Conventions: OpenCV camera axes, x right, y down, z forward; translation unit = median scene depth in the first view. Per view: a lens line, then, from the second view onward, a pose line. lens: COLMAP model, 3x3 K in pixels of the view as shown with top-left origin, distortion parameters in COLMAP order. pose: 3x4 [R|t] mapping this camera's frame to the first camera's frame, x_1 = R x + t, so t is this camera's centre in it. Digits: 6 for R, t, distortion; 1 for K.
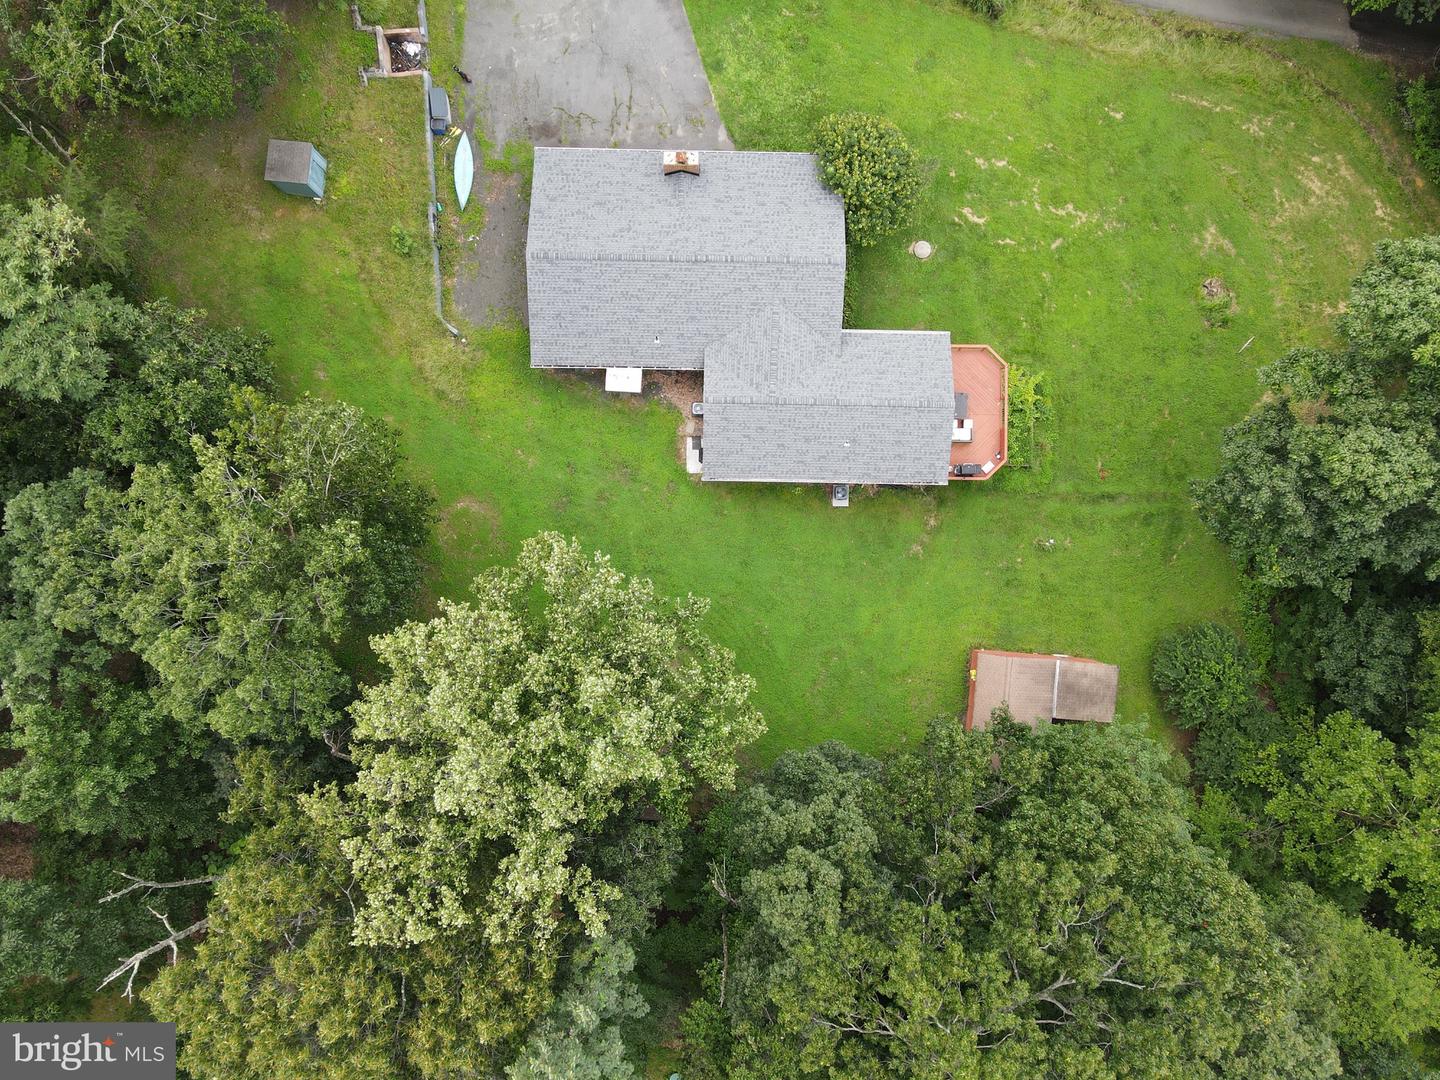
lens RADIAL K [[1058.6, 0, 720.2], [0, 1058.6, 542.4], [0, 0, 1]] dist [0.000458, 0.026296]
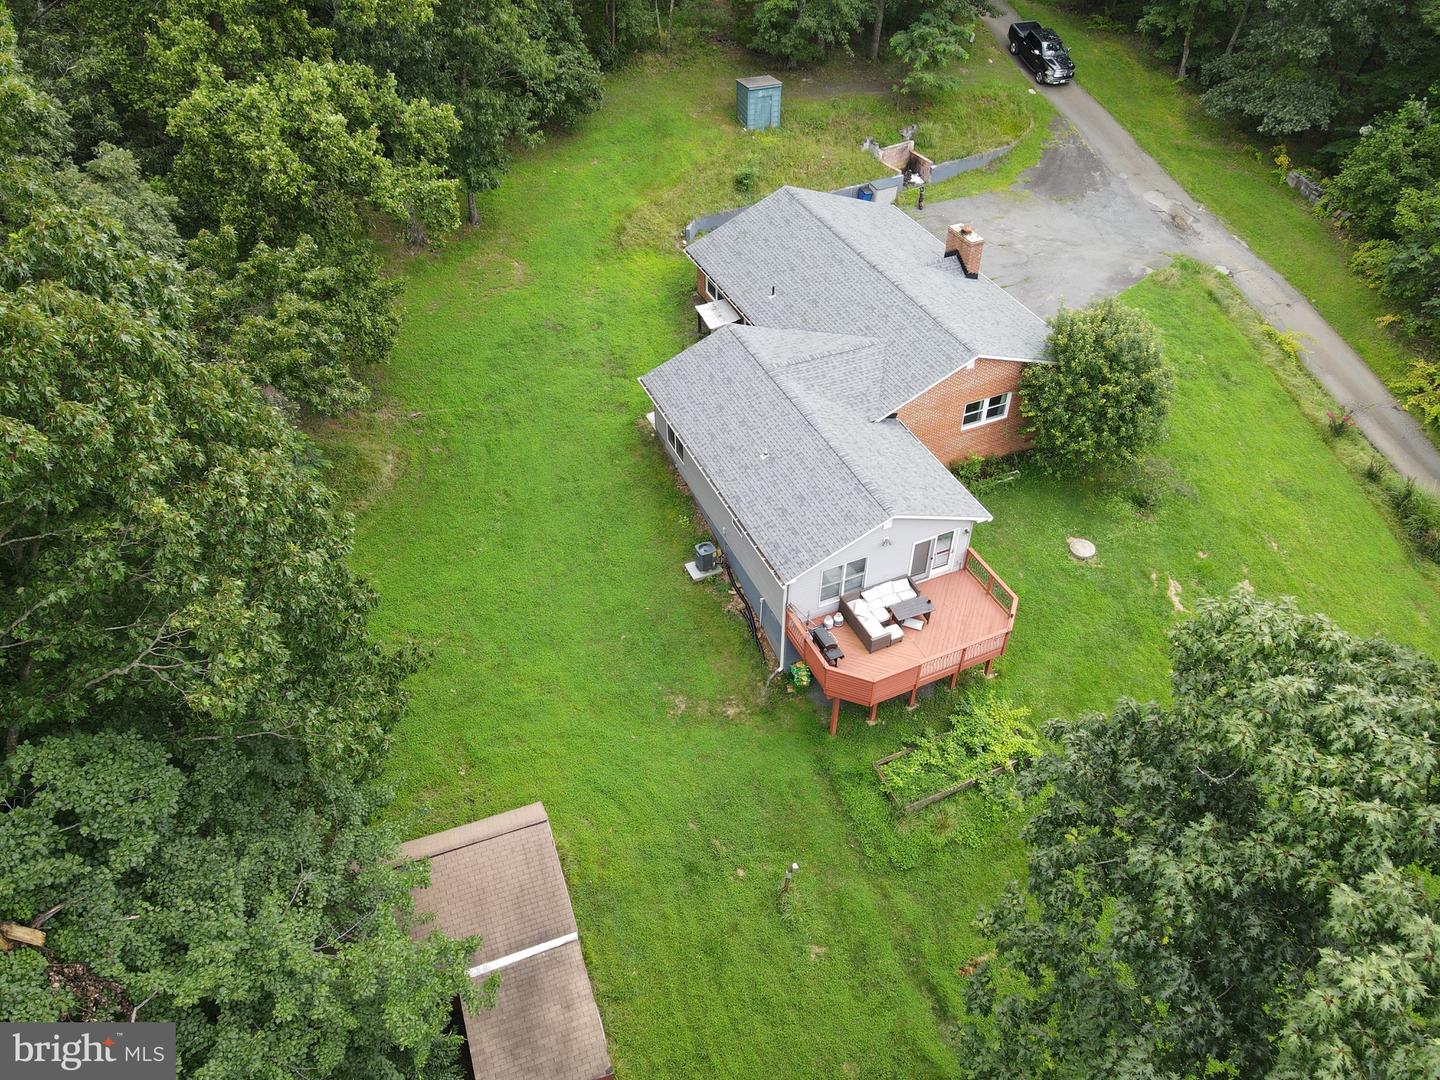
lens RADIAL K [[1058.6, 0, 715.8], [0, 1058.6, 536.3], [0, 0, 1]] dist [0.000458, 0.026296]
pose [[0.421244, 0.604361, -0.676240, 0.579297], [-0.906830, 0.292676, -0.303317, 0.151555], [0.014607, 0.741005, 0.671340, 0.560007]]
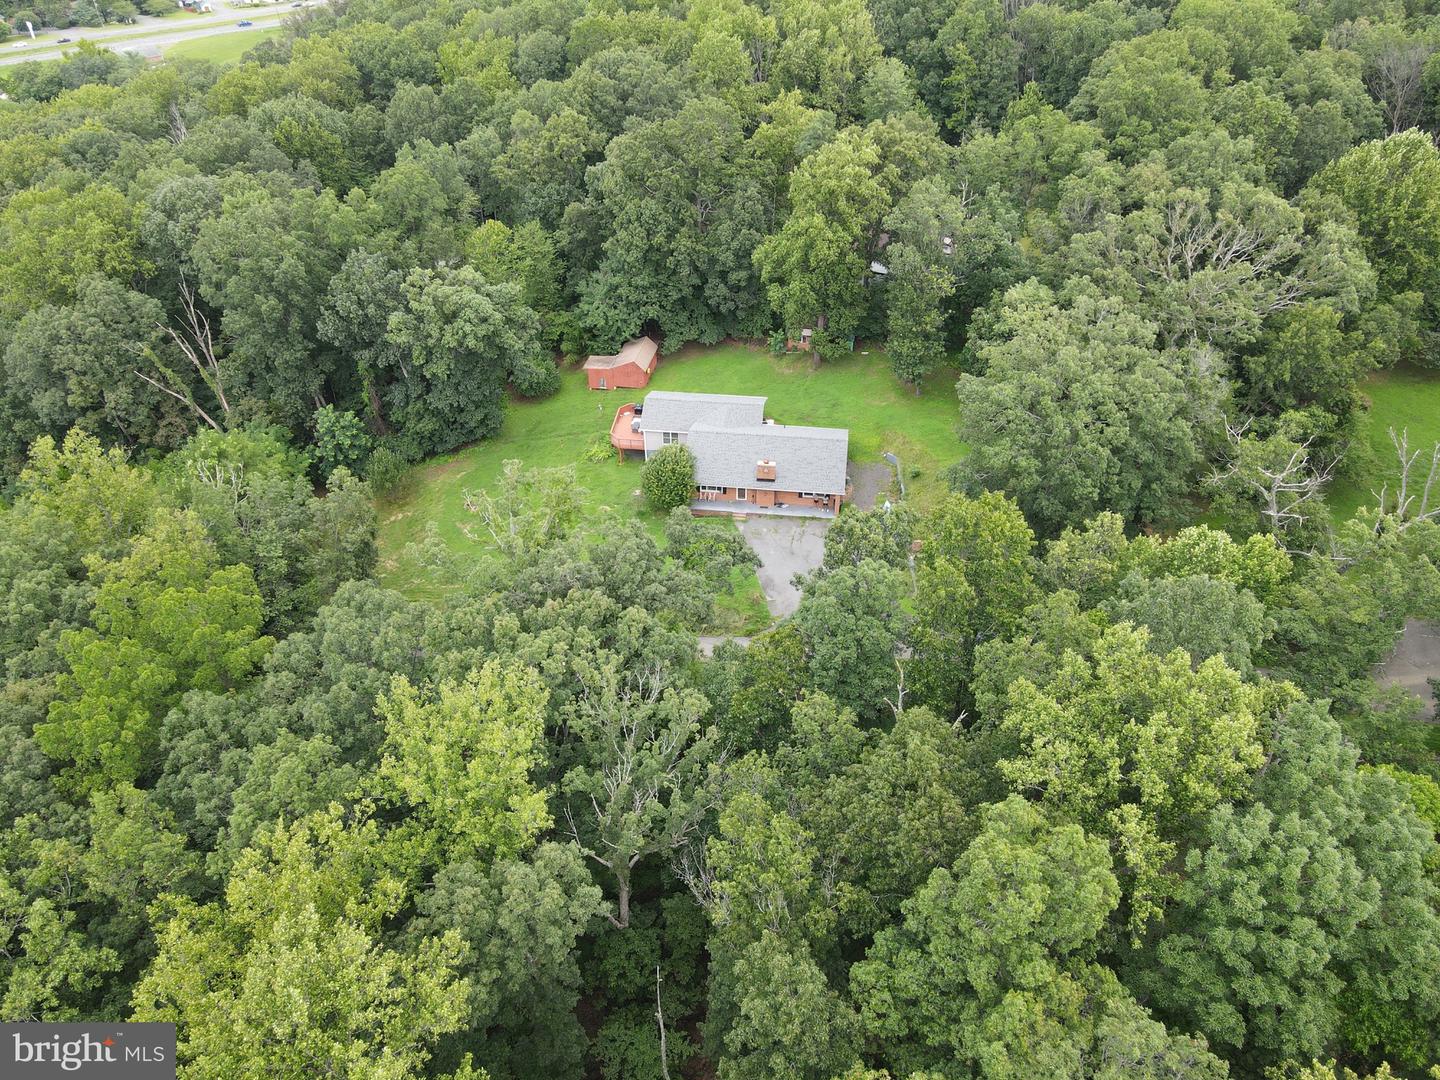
lens RADIAL K [[1058.6, 0, 719.7], [0, 1058.6, 542.4], [0, 0, 1]] dist [0.000458, 0.026296]
pose [[-0.994303, -0.065388, 0.084173, -0.116460], [0.106574, -0.622276, 0.775509, -1.838470], [0.001670, 0.780062, 0.625700, -0.089040]]
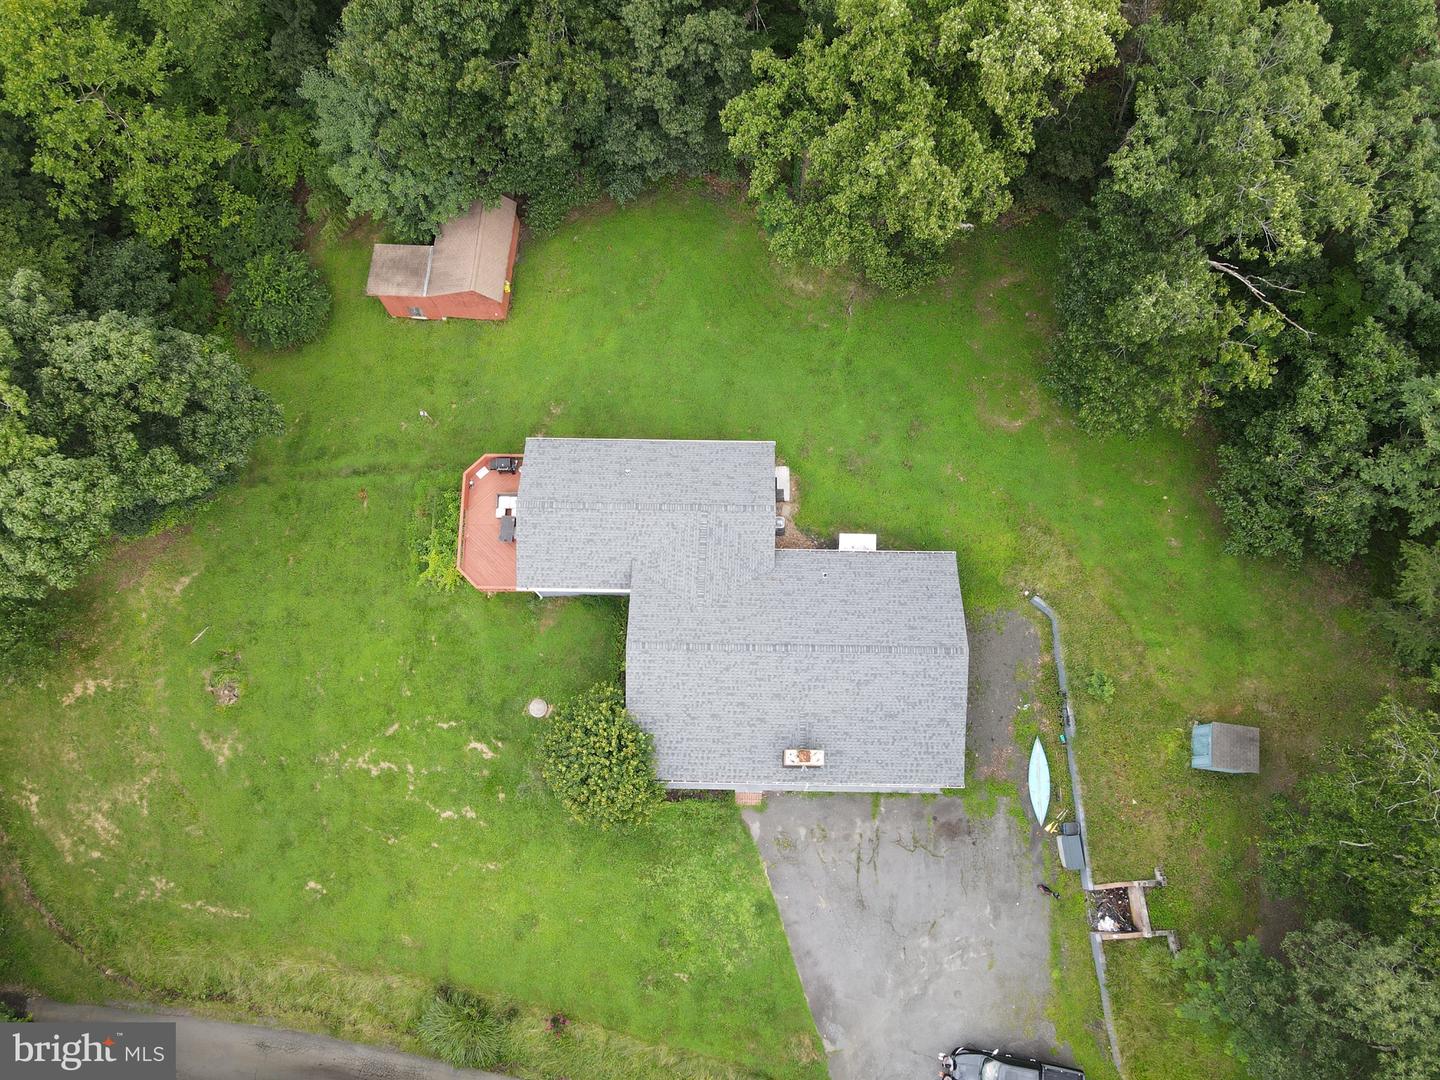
lens RADIAL K [[1058.6, 0, 717.6], [0, 1058.6, 537.6], [0, 0, 1]] dist [0.000458, 0.026296]
pose [[-1.000000, -0.000722, 0.000444, 0.035371], [0.000810, -0.969043, 0.246891, -0.380669], [0.000252, 0.246891, 0.969043, 0.064922]]
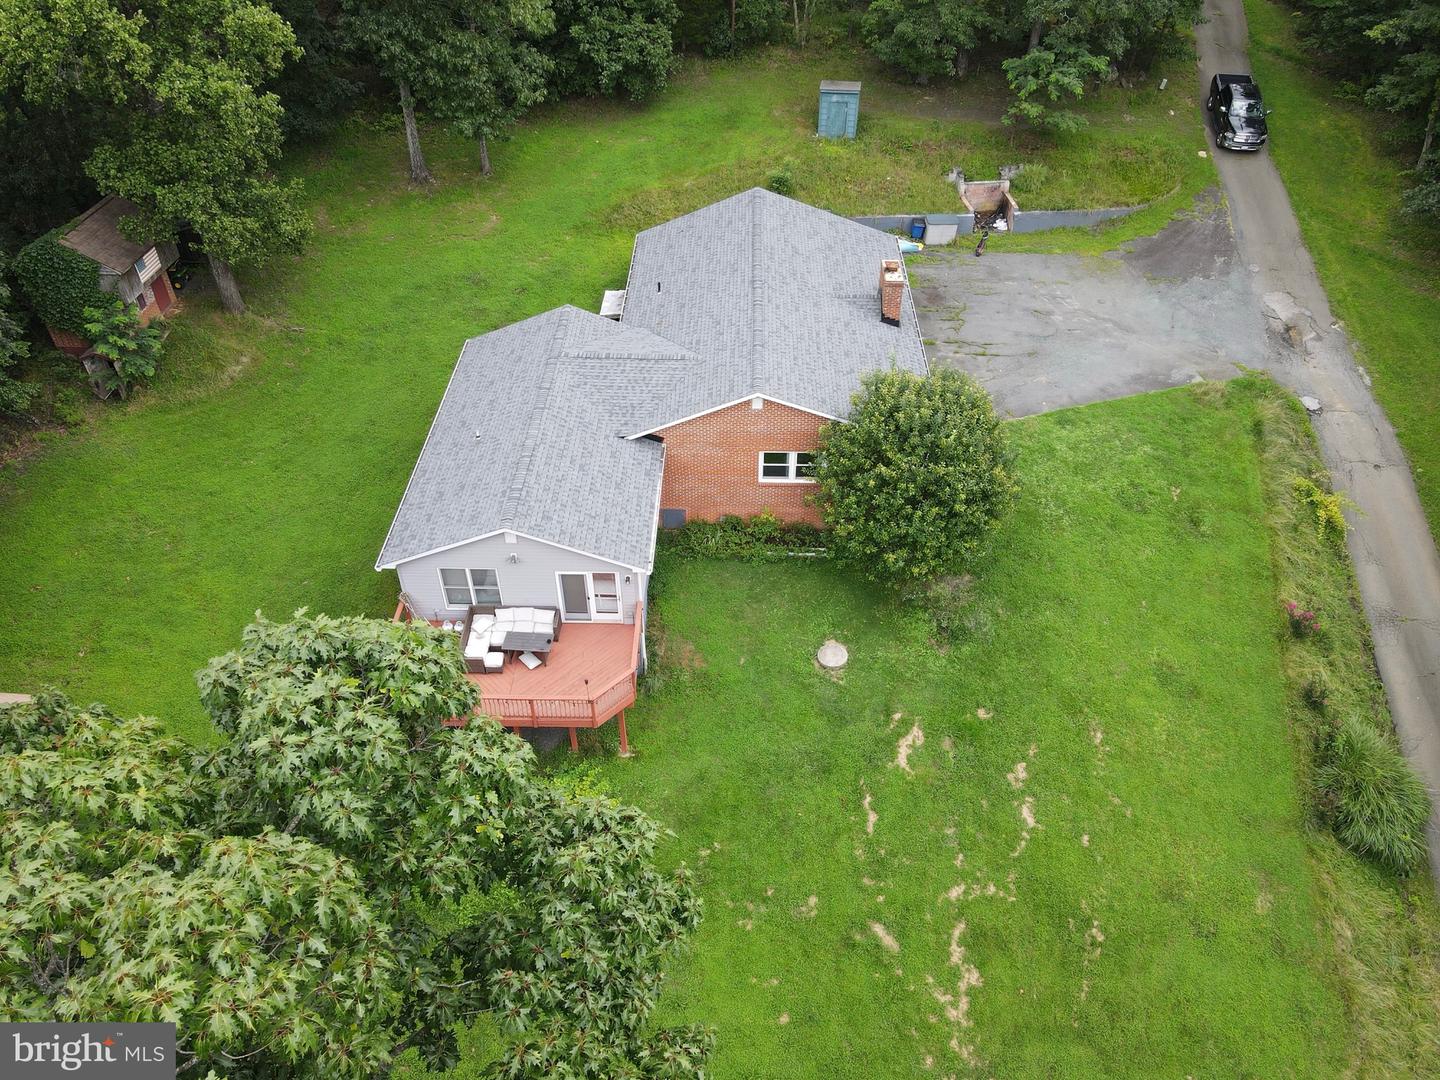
lens RADIAL K [[1058.6, 0, 717.2], [0, 1058.6, 536.9], [0, 0, 1]] dist [0.000458, 0.026296]
pose [[-0.010111, 0.647072, -0.762361, 0.609447], [-0.999887, 0.001934, 0.014902, -0.236392], [0.011117, 0.762426, 0.646980, 0.621237]]
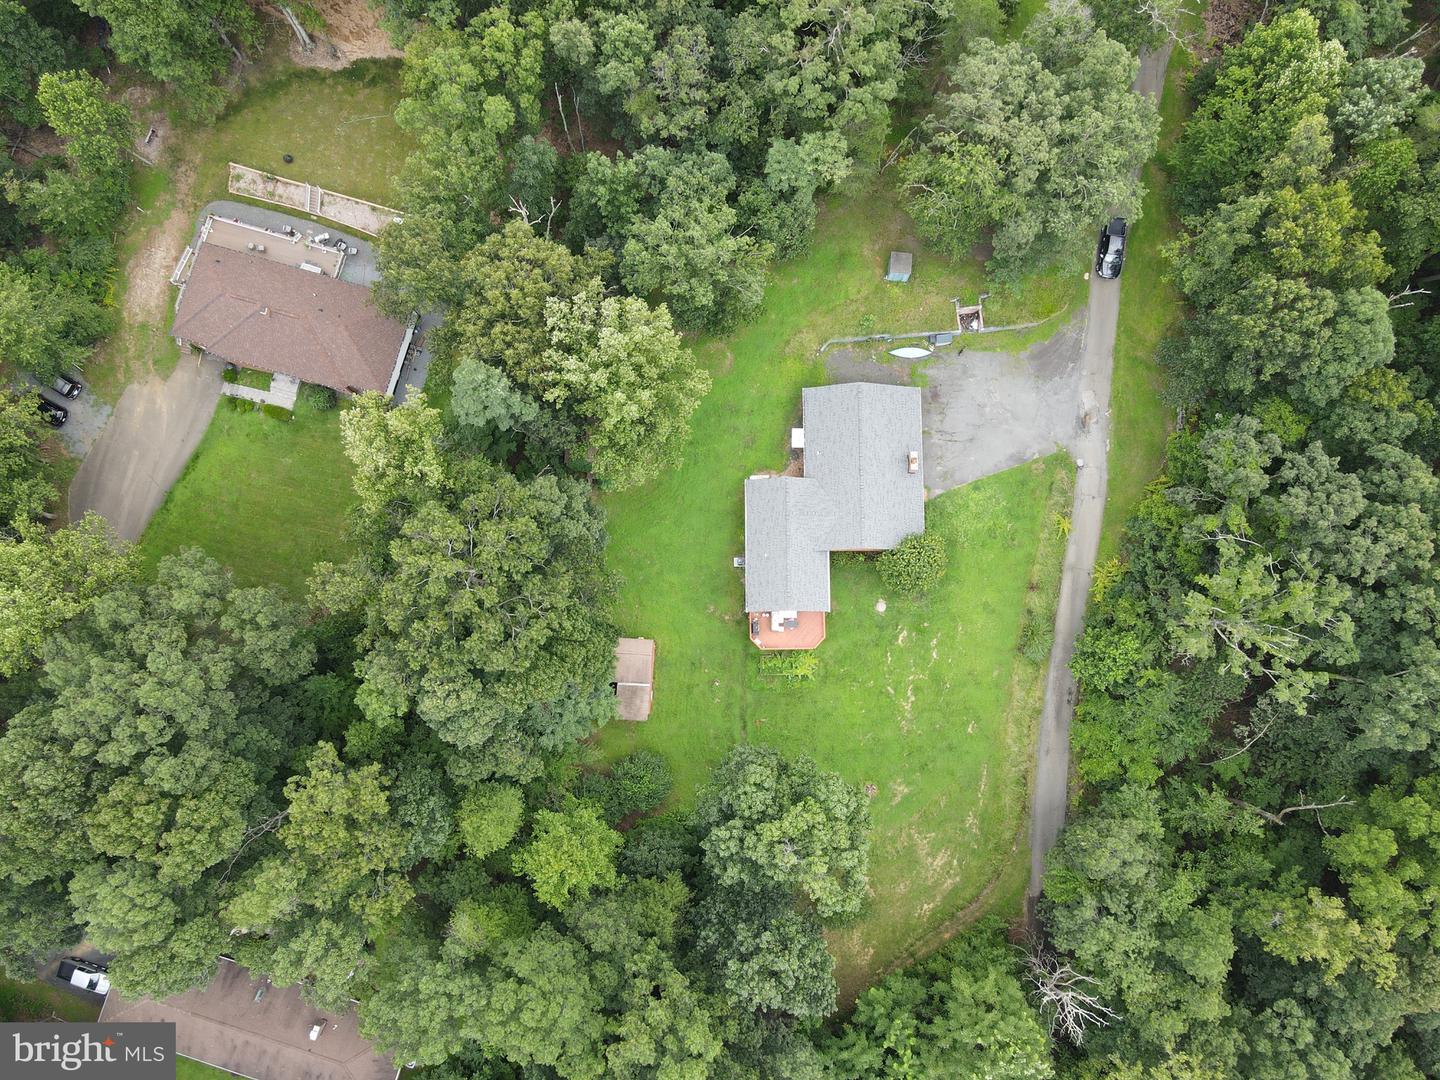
lens RADIAL K [[1058.6, 0, 716.0], [0, 1058.6, 537.1], [0, 0, 1]] dist [0.000458, 0.026296]
pose [[0.022284, 0.991245, -0.130142, 0.316014], [-0.999677, 0.023687, 0.009242, -0.022162], [0.012244, 0.129894, 0.991452, -0.810713]]
